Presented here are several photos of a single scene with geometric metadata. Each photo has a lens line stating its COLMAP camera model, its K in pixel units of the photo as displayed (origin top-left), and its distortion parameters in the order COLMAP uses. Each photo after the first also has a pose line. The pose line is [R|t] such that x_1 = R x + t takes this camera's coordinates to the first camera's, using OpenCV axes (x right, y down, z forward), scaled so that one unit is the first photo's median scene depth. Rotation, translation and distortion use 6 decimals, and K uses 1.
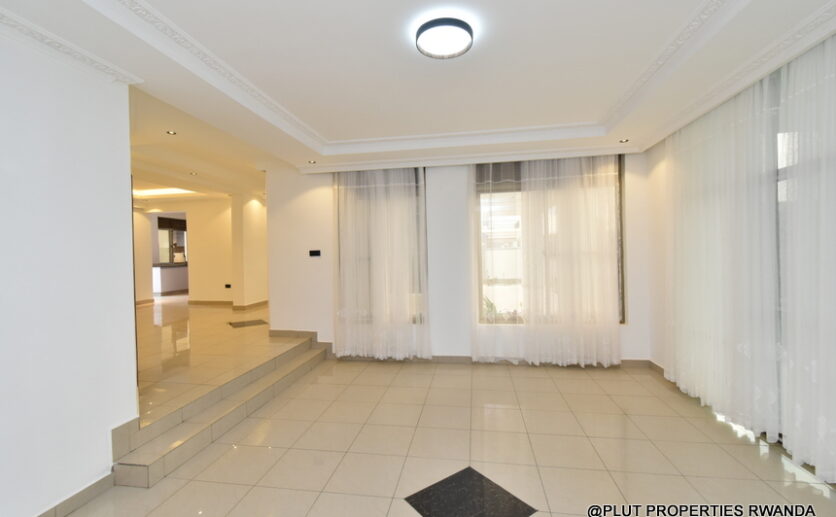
lens RADIAL K [[366.1, 0, 418.0], [0, 366.1, 258.5], [0, 0, 1]] dist [-0.003452, 0.000201]
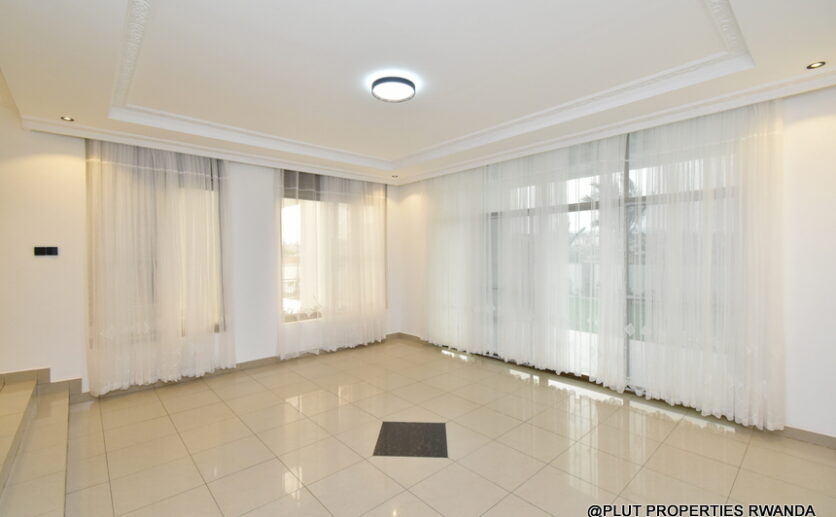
lens RADIAL K [[366.1, 0, 418.0], [0, 366.1, 258.5], [0, 0, 1]] dist [-0.003452, 0.000201]
pose [[0.624107, 0.008945, 0.781288, -0.414774], [0.000861, 0.999926, -0.012136, 0.008745], [-0.781339, 0.008246, 0.624053, 0.054510]]
